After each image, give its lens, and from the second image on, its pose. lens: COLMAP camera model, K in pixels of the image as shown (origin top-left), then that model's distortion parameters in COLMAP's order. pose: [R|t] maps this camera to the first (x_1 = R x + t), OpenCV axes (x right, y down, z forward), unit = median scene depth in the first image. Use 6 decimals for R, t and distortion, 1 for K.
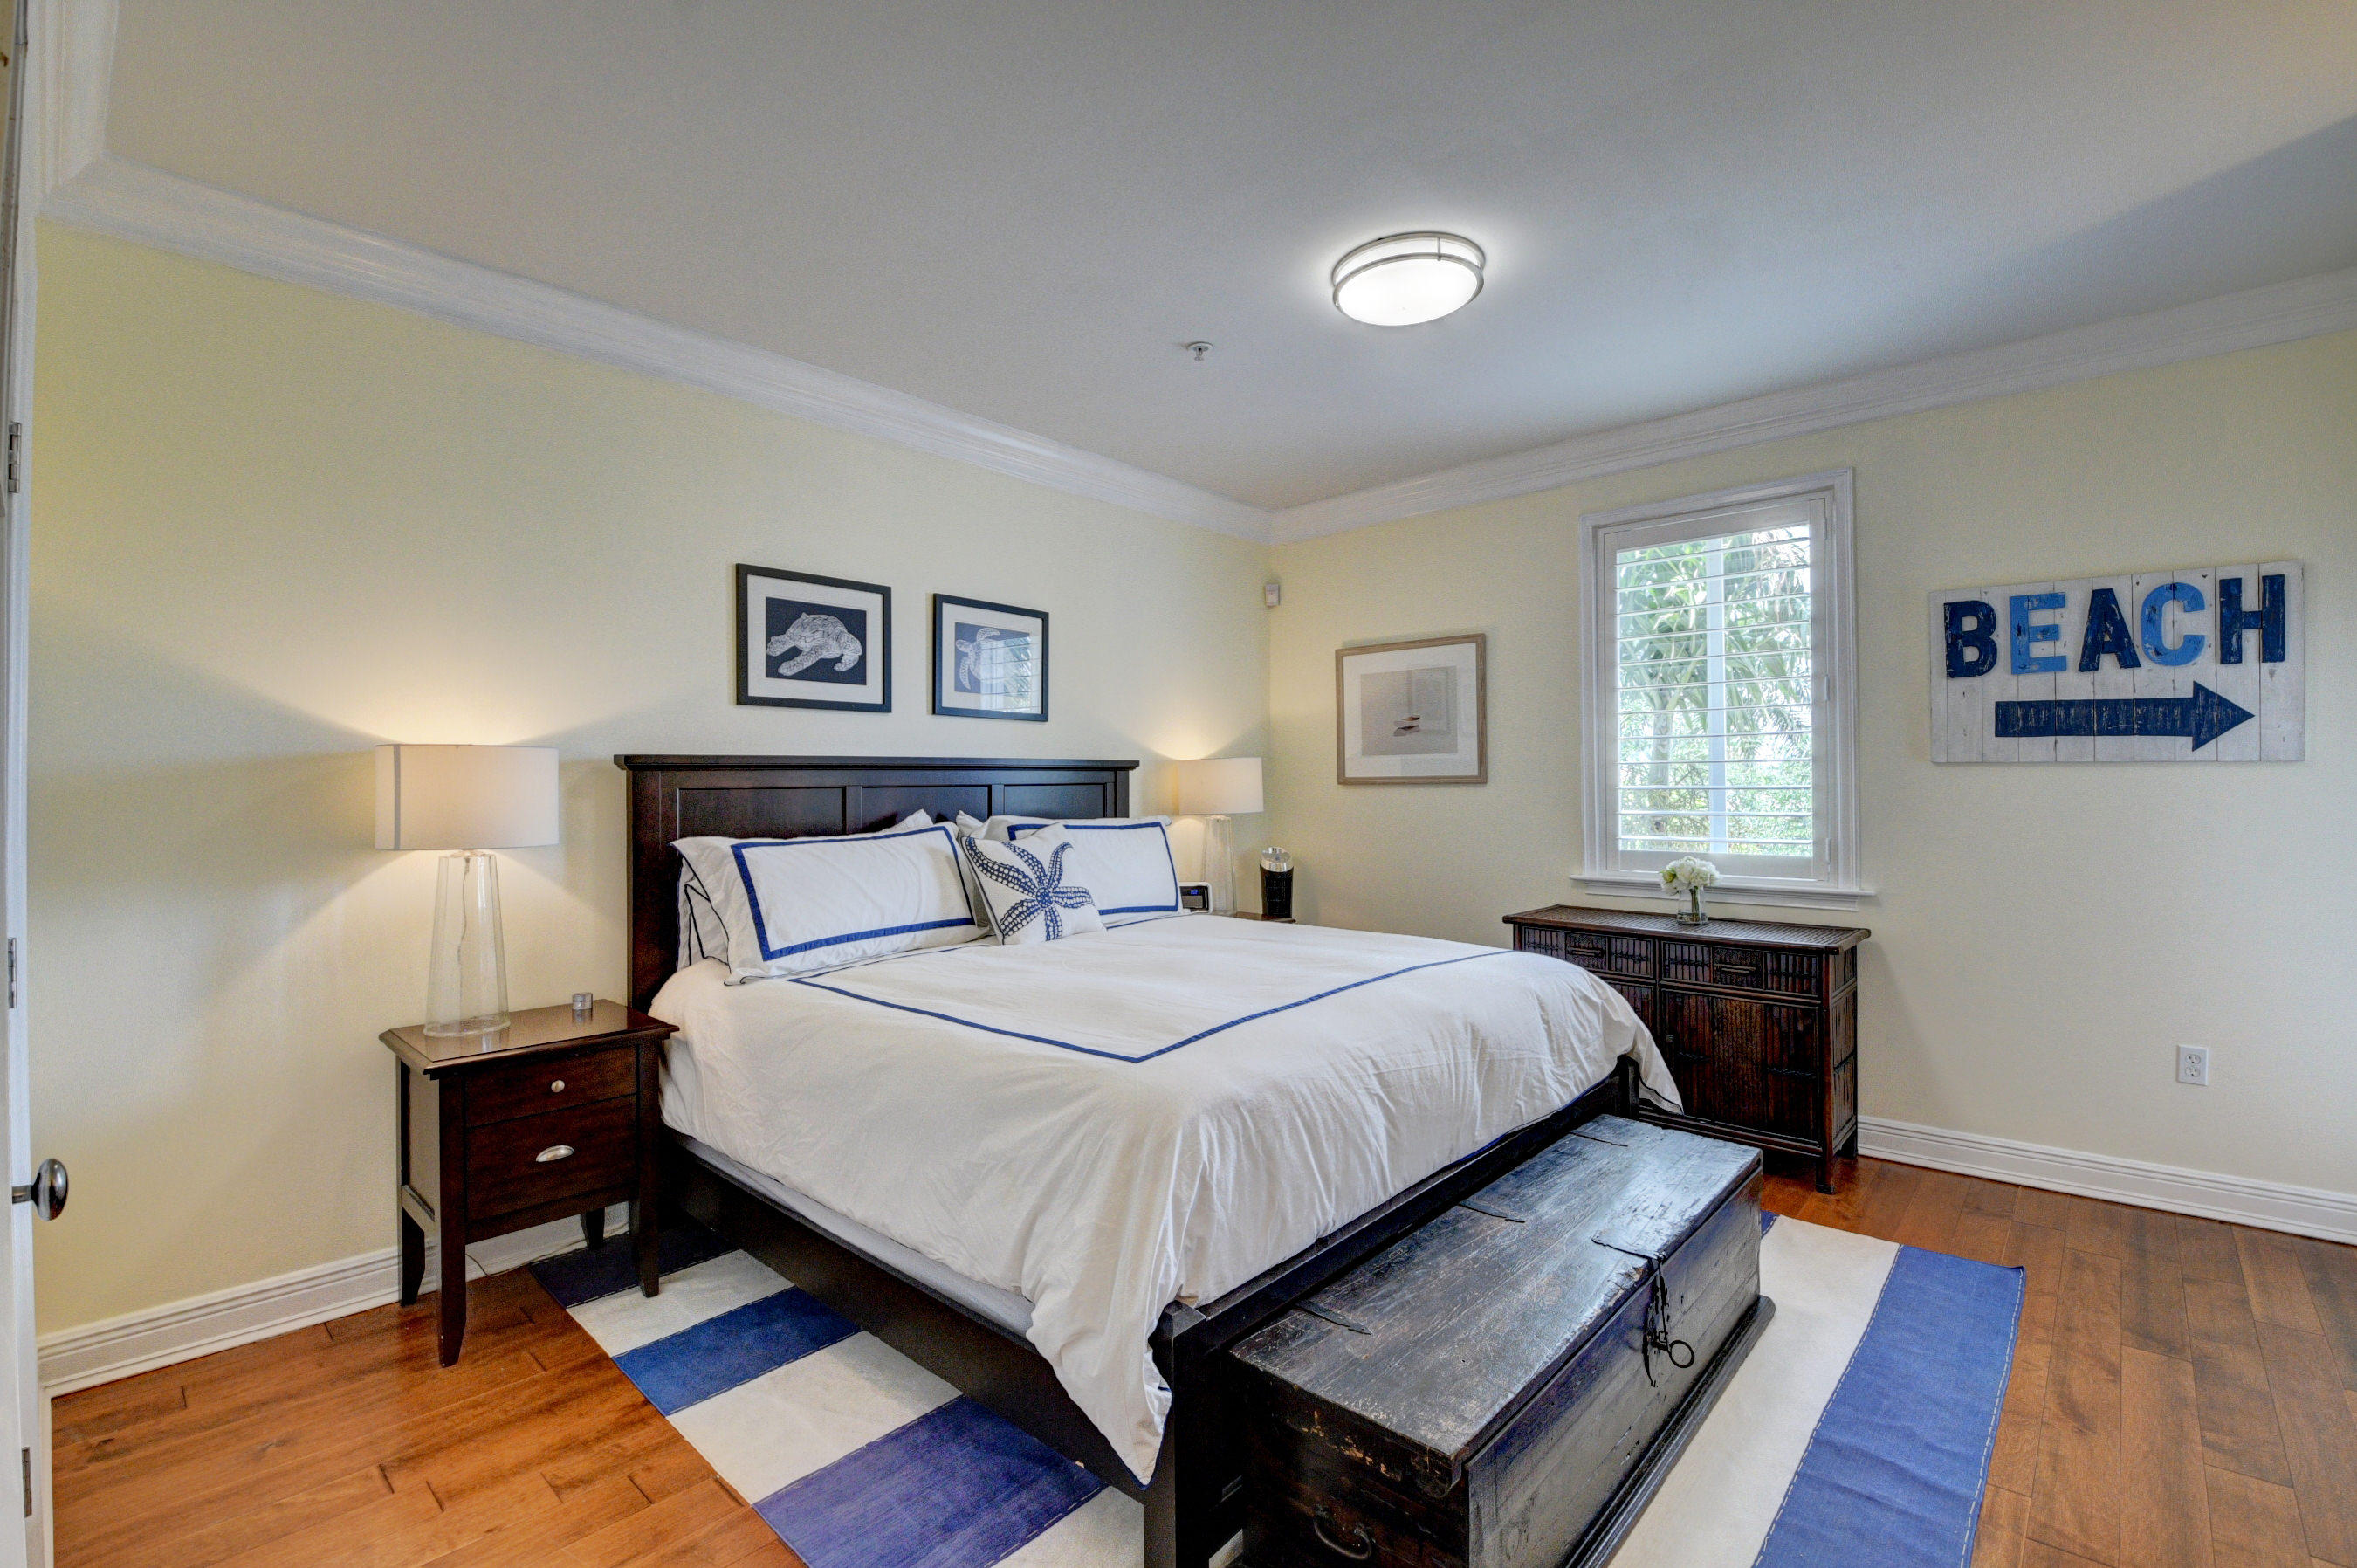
lens RADIAL K [[1041.5, 0, 1176.7], [0, 1041.5, 776.9], [0, 0, 1]] dist [0.014347, -0.027739]
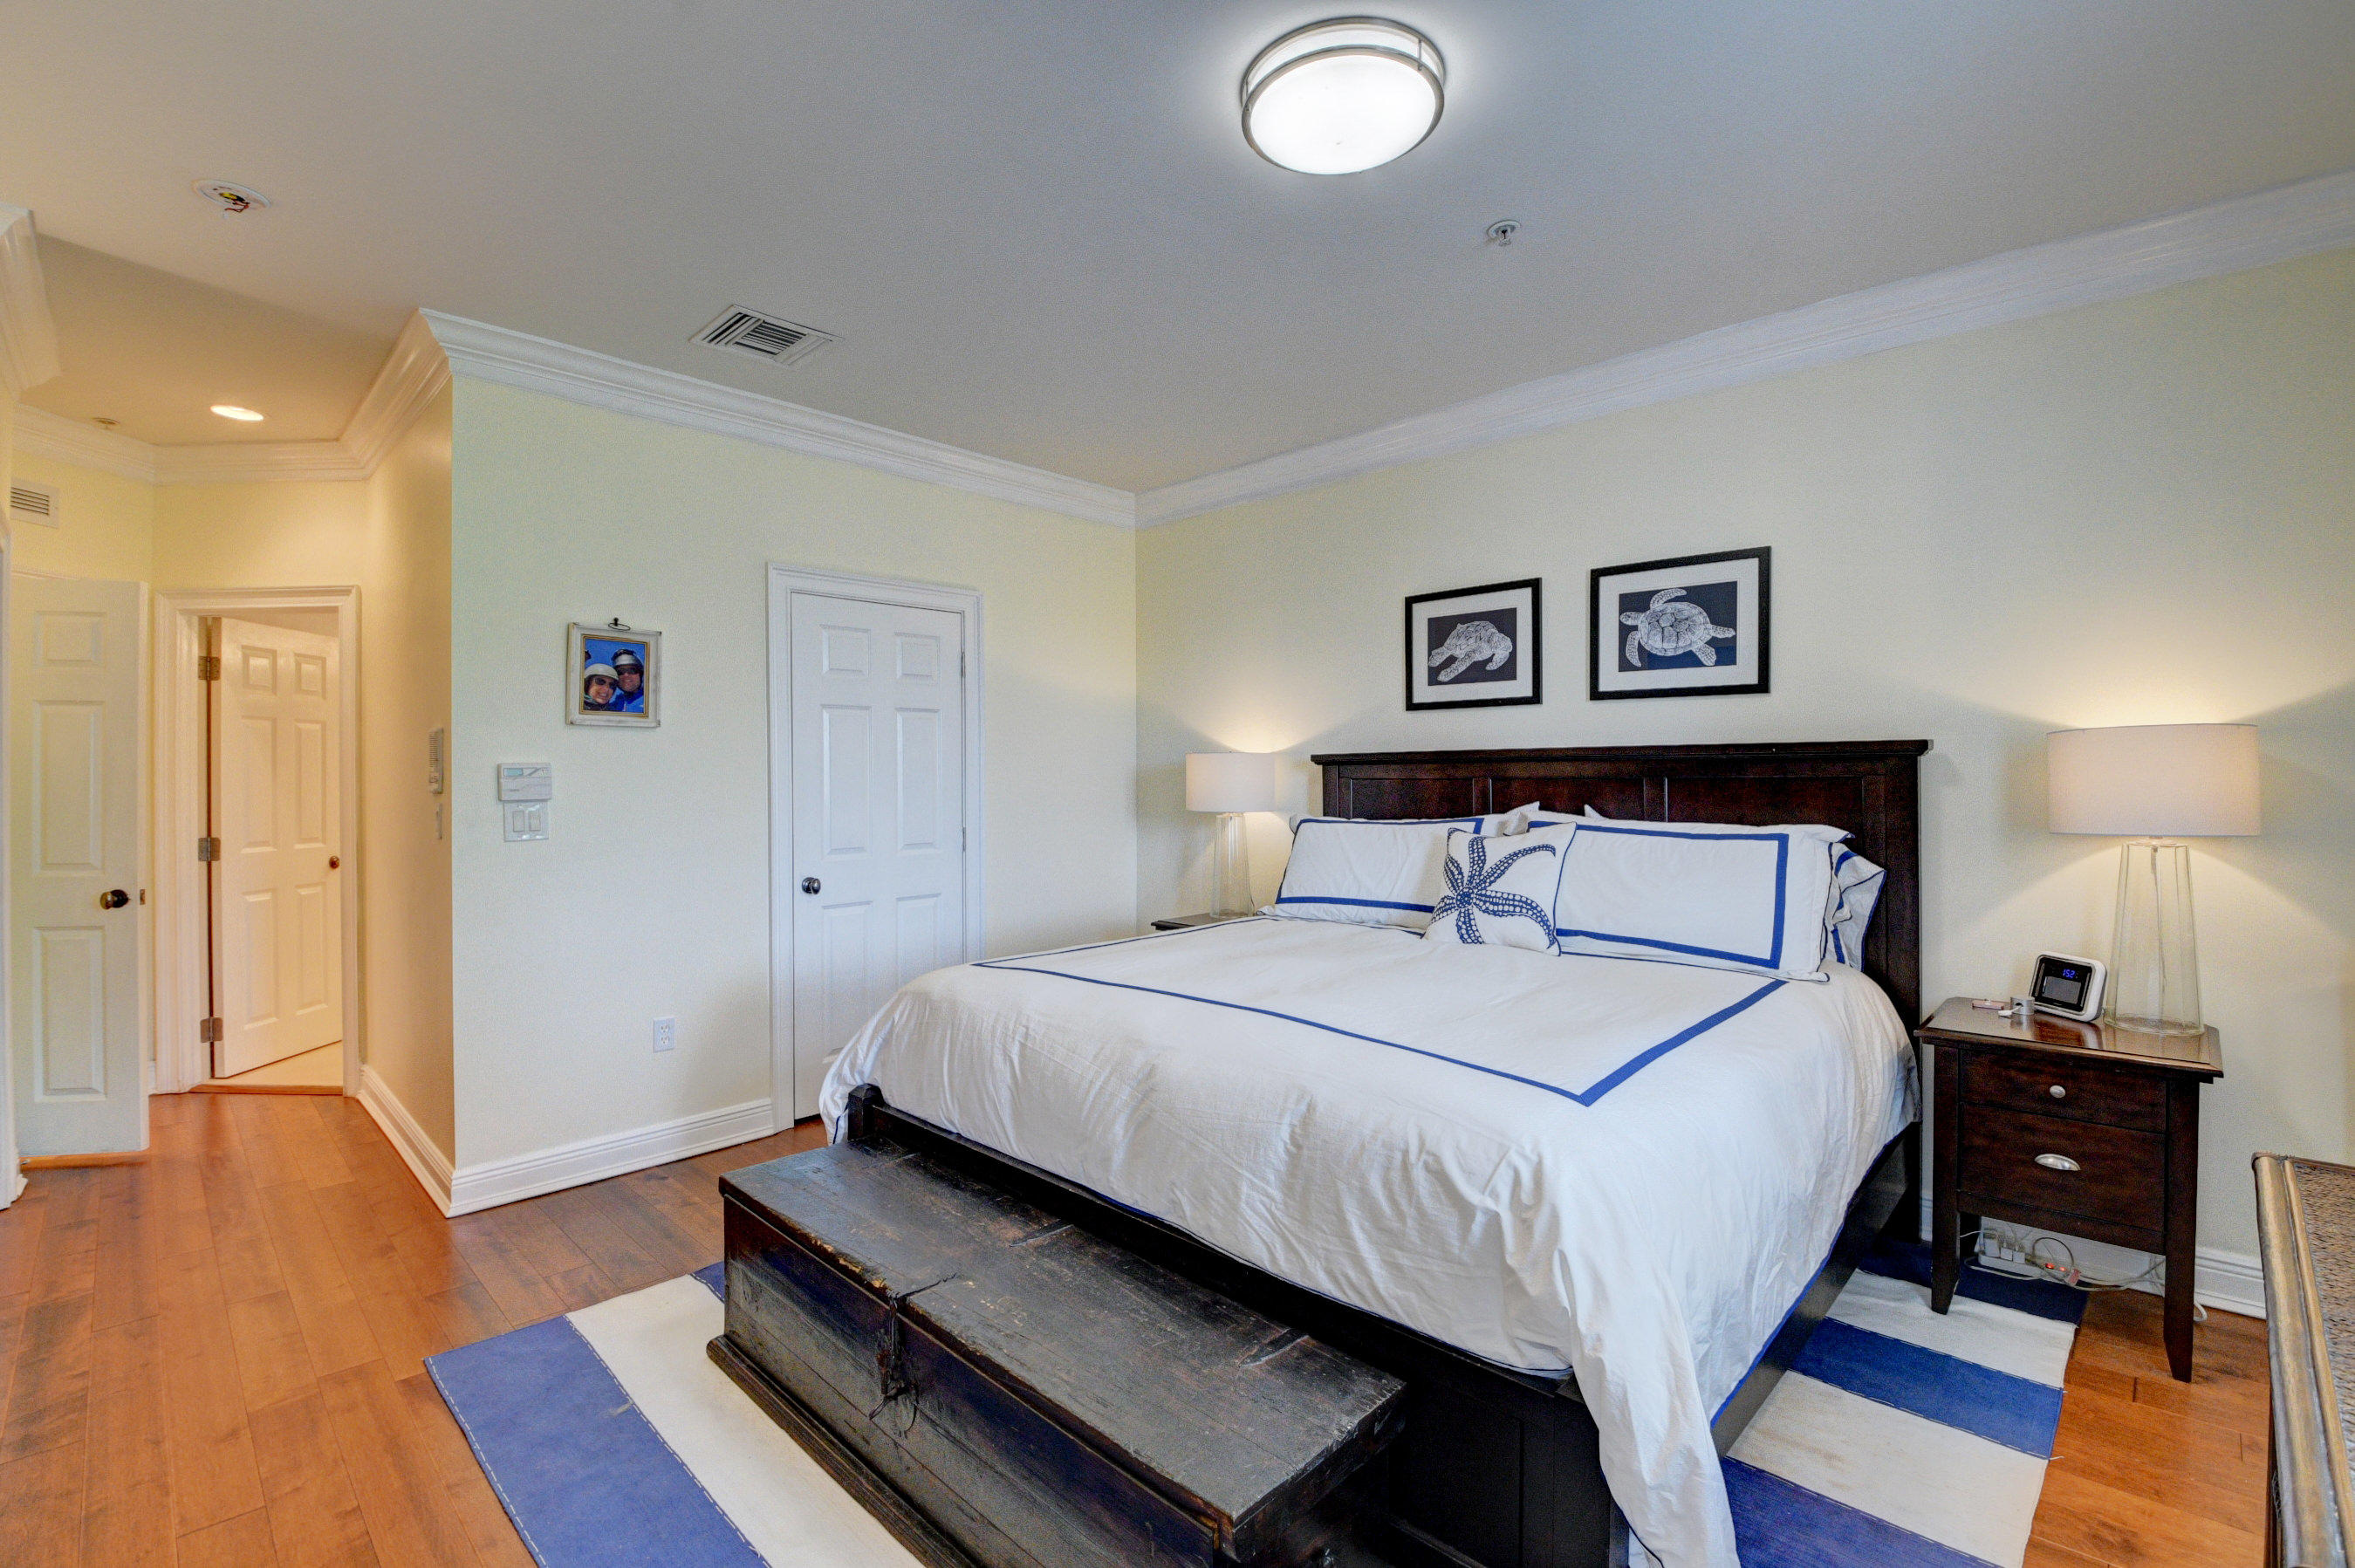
lens RADIAL K [[1040.5, 0, 1175.7], [0, 1040.5, 776.9], [0, 0, 1]] dist [0.014347, -0.027739]
pose [[-0.045927, 0.009067, -0.998904, 0.794047], [0.009855, 0.999914, 0.008623, -0.004050], [0.998896, -0.009448, -0.046012, 0.749672]]
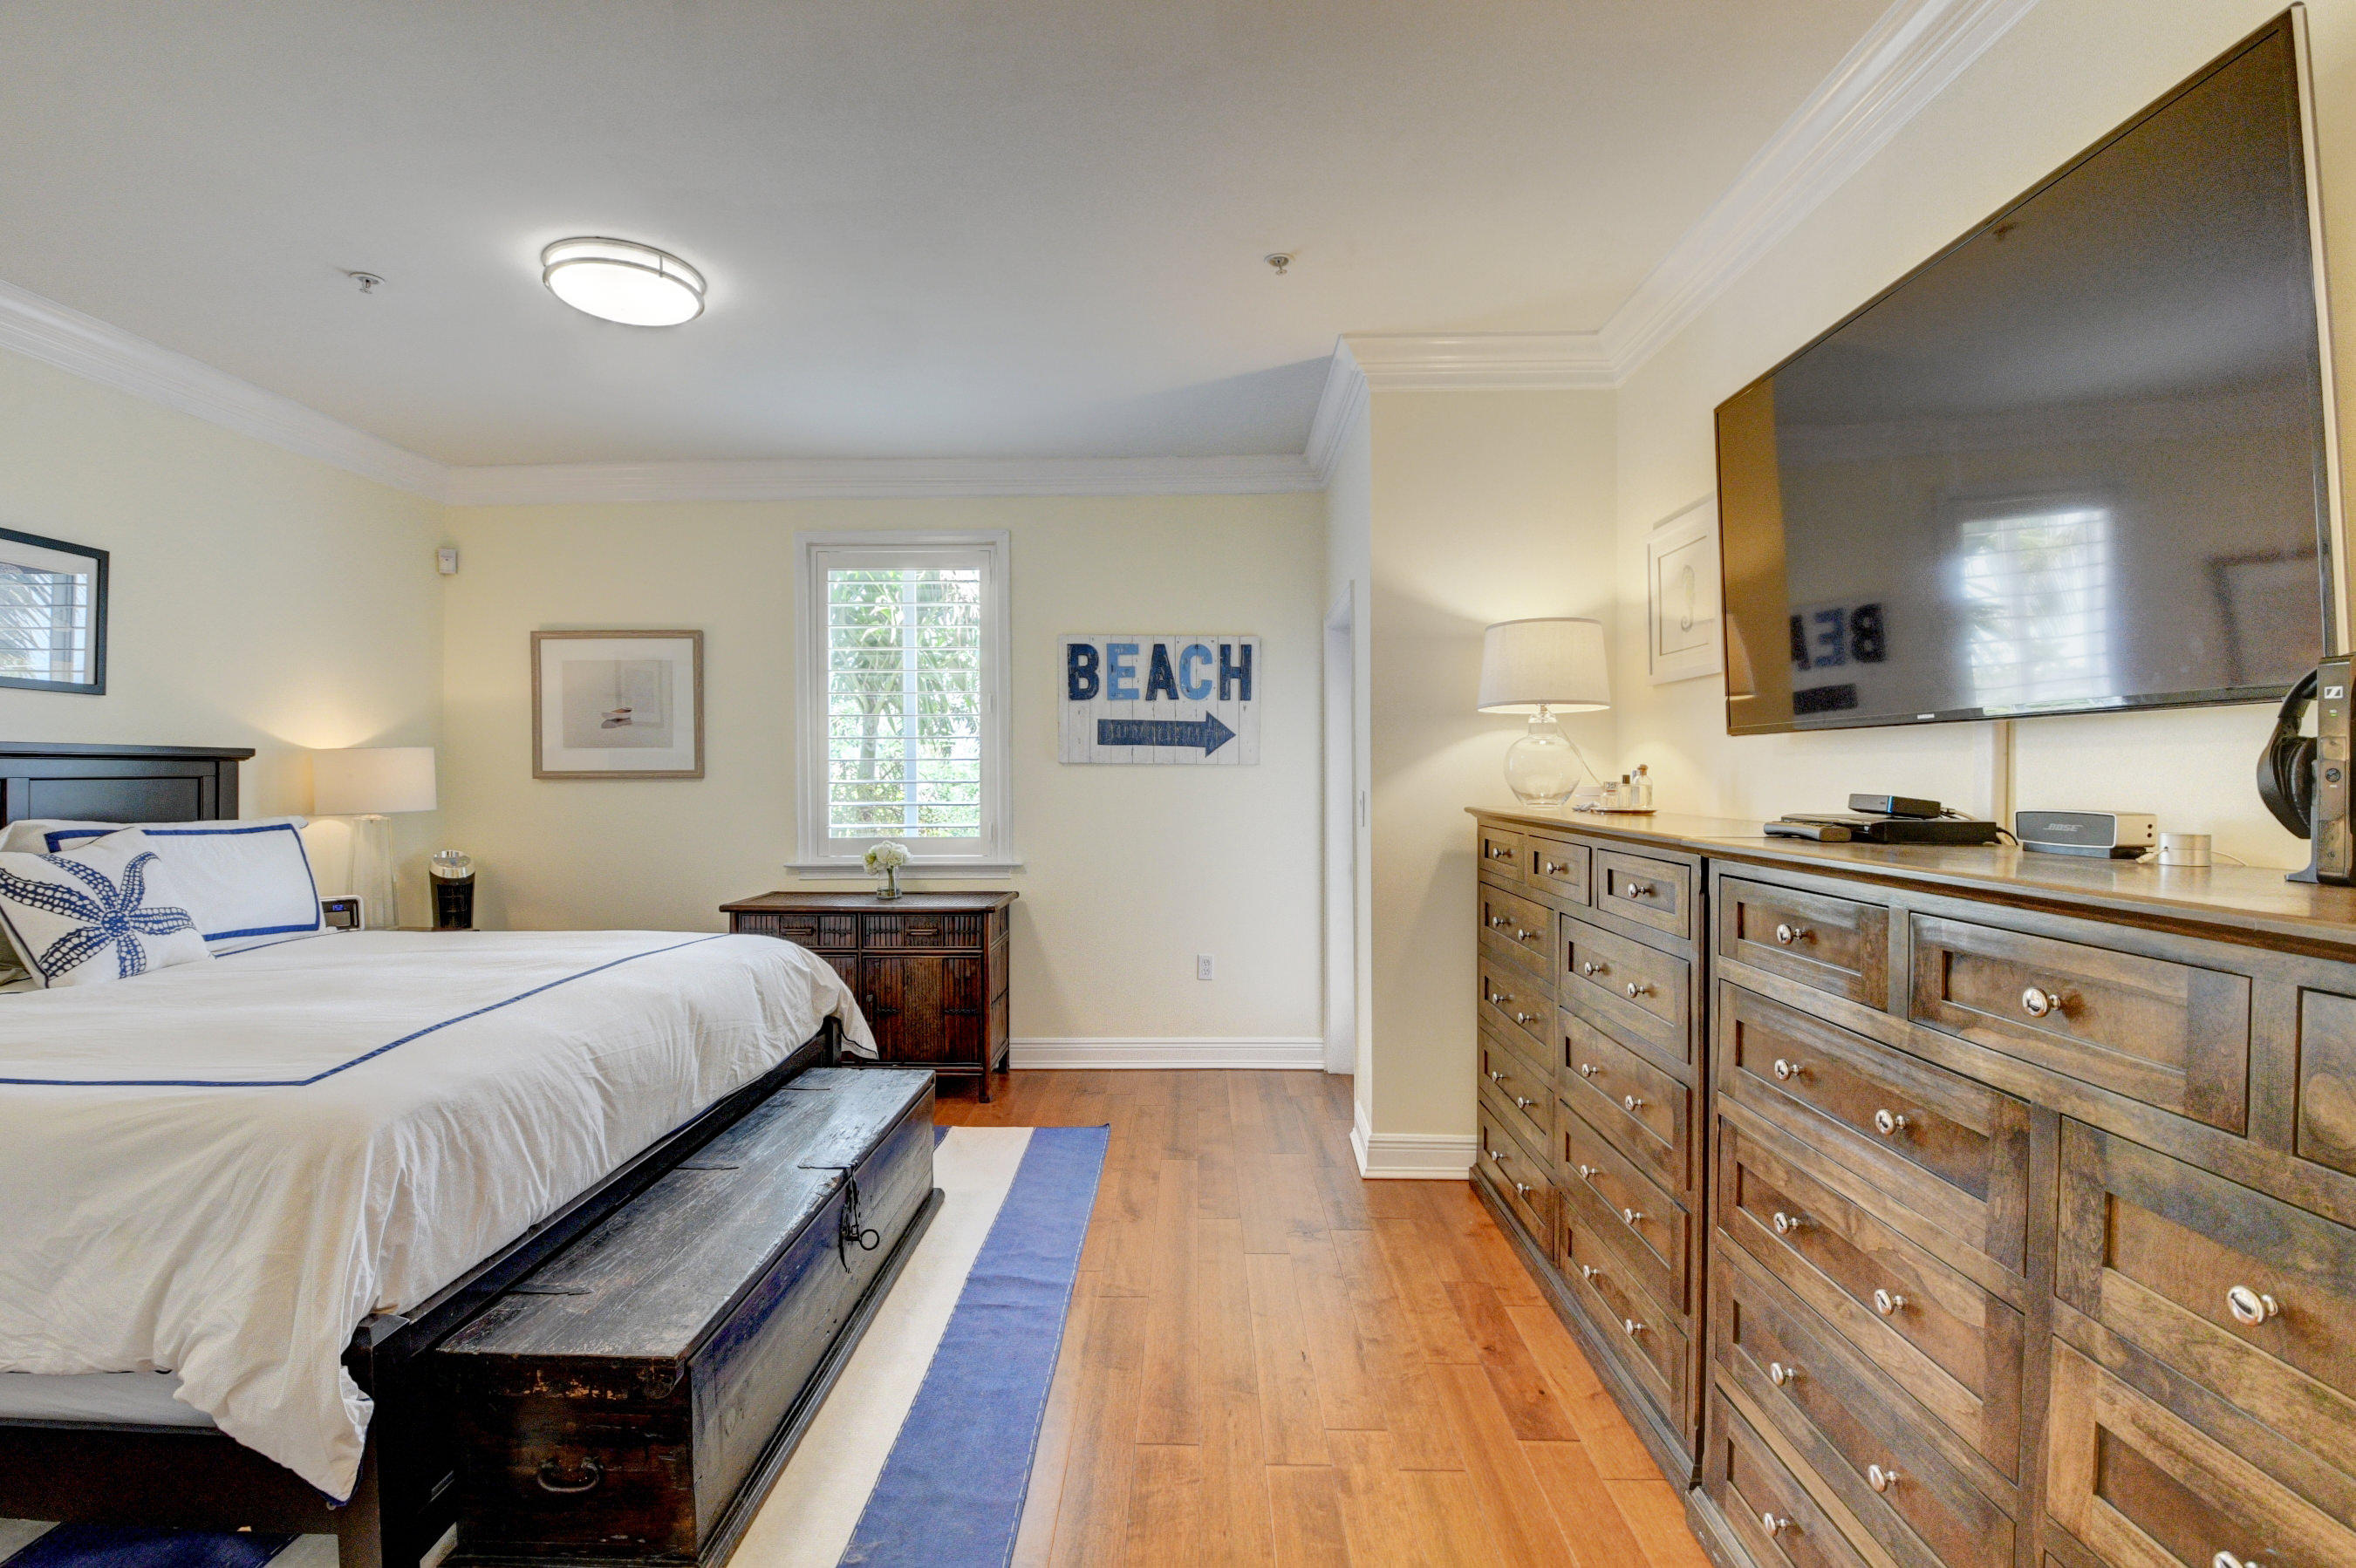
lens RADIAL K [[1040.9, 0, 1176.2], [0, 1040.9, 776.9], [0, 0, 1]] dist [0.014347, -0.027739]
pose [[0.754168, 0.003029, 0.656674, -0.031862], [-0.006446, 0.999975, 0.002790, -0.000907], [-0.656650, -0.006337, 0.754169, -0.096574]]
